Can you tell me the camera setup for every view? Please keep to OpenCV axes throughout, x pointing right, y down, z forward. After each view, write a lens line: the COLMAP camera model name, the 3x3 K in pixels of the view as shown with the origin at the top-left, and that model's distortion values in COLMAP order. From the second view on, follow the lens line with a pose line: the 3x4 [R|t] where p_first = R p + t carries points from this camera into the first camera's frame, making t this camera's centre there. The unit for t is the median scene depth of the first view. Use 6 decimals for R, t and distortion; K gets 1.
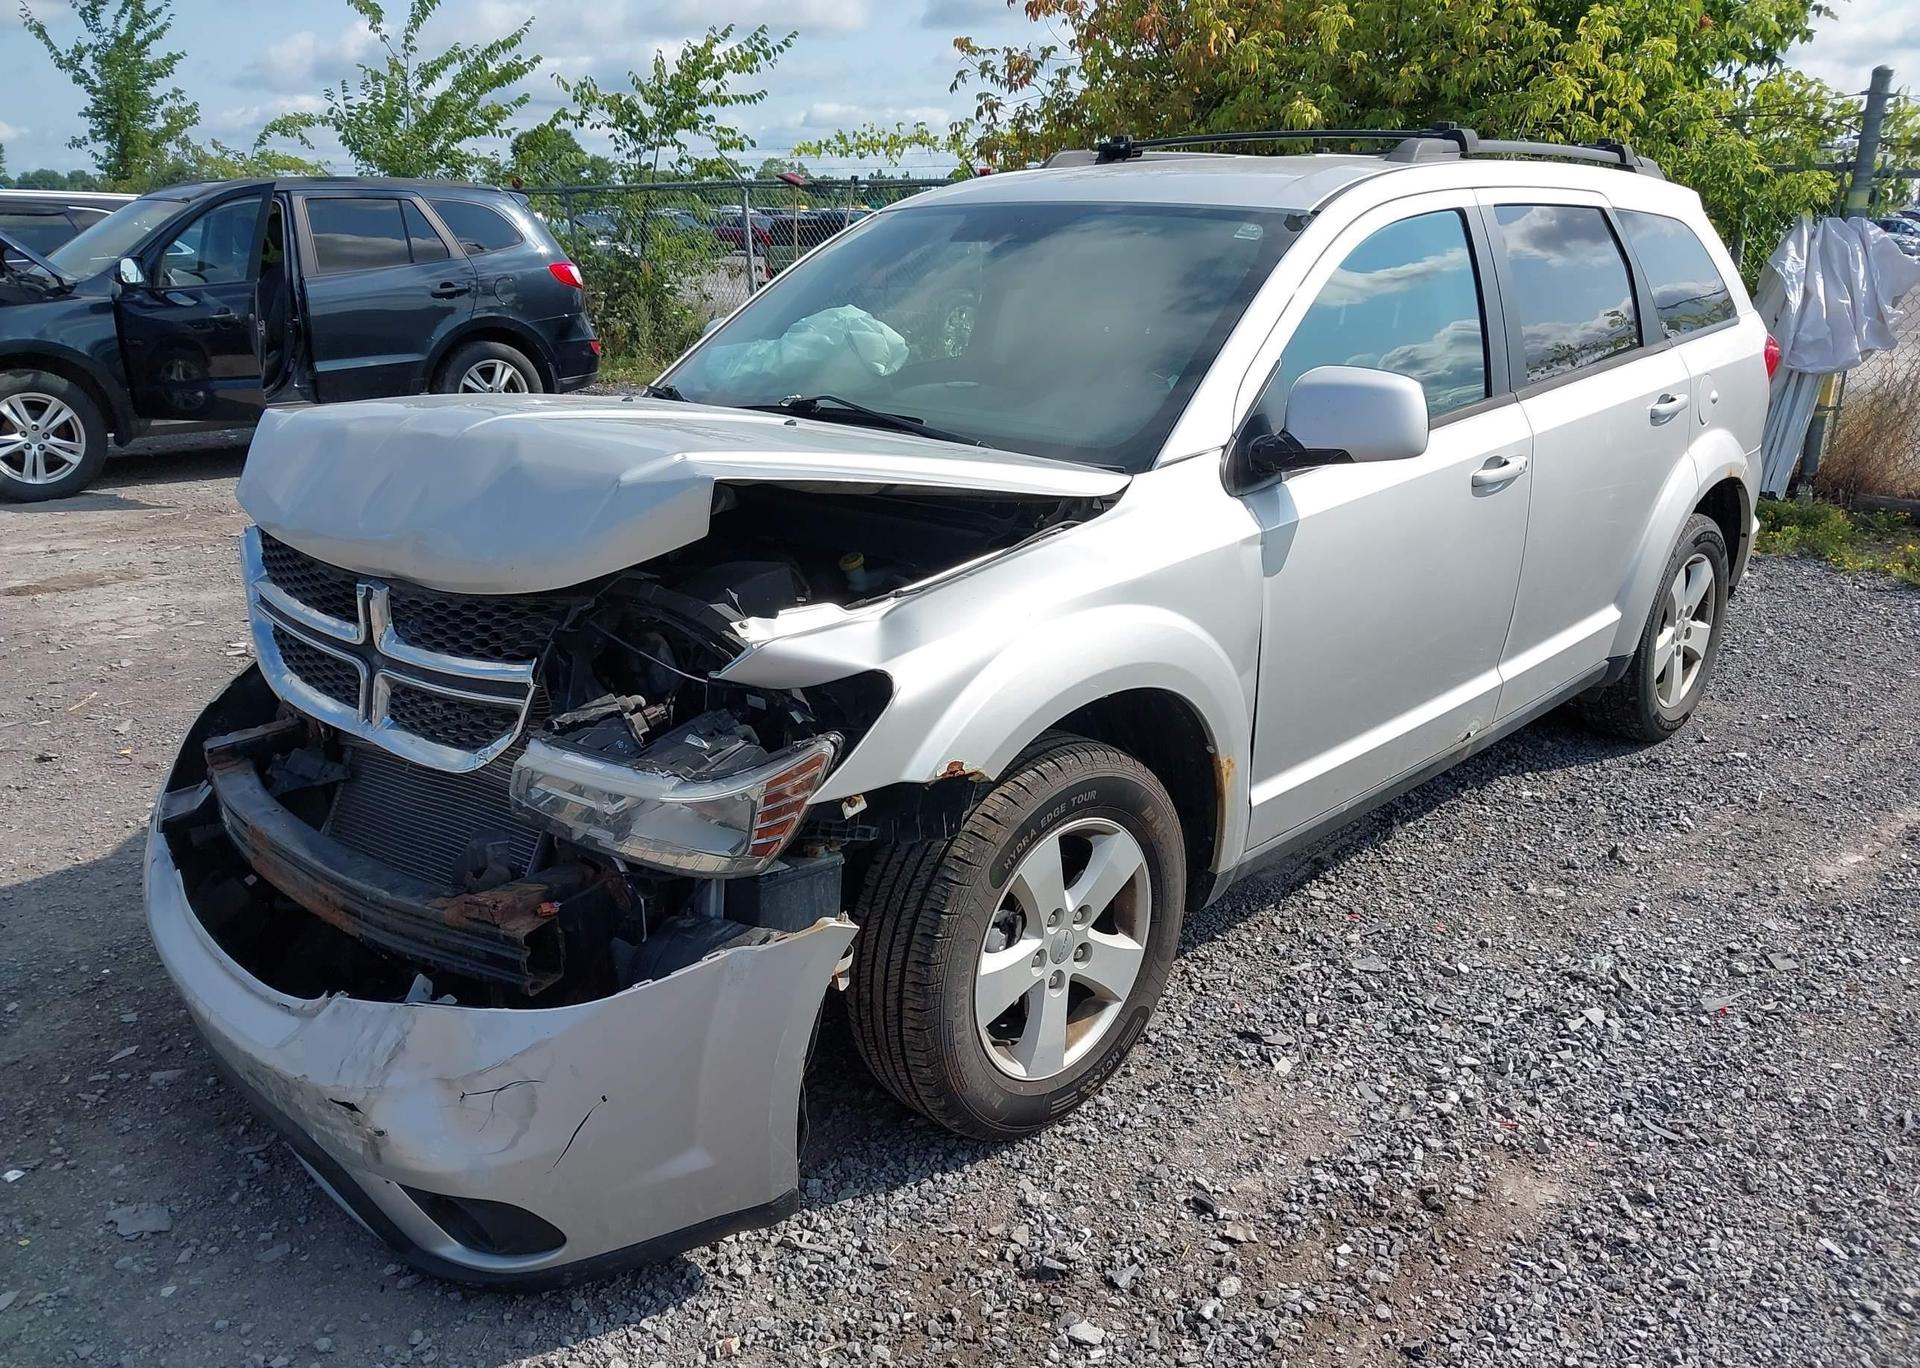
lens RADIAL K [[1530.3, 0, 960.0], [0, 1530.3, 684.0], [0, 0, 1]] dist [-0.006060, -0.002123]
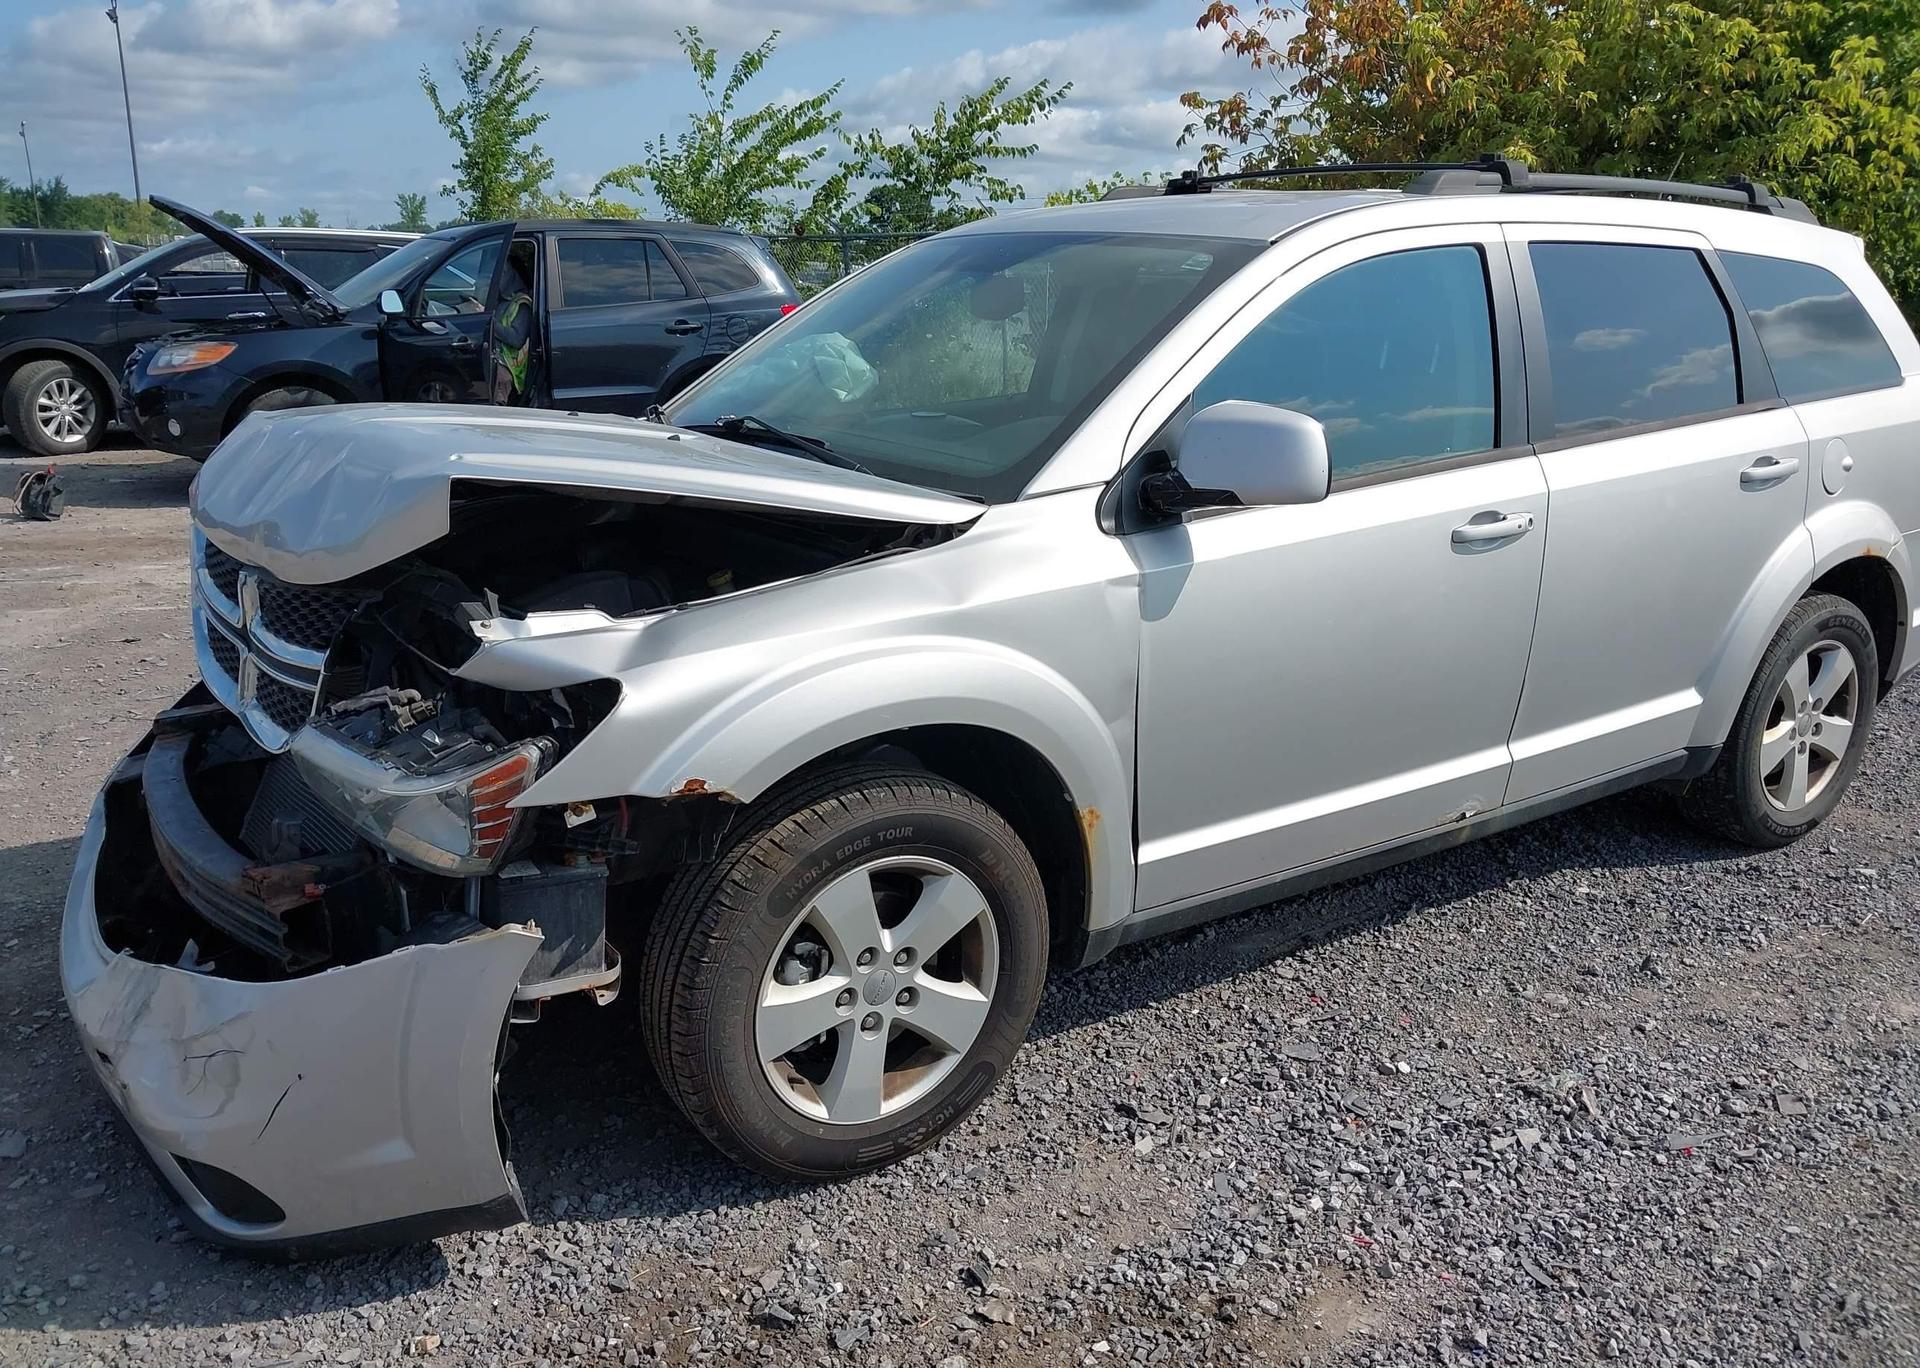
lens RADIAL K [[1525.5, 0, 960.0], [0, 1525.5, 684.0], [0, 0, 1]] dist [-0.004743, -0.001899]
pose [[0.977348, 0.069503, -0.199902, 0.277518], [-0.076074, 0.996779, -0.025369, 0.001469], [0.197495, 0.040001, 0.979487, 0.058349]]
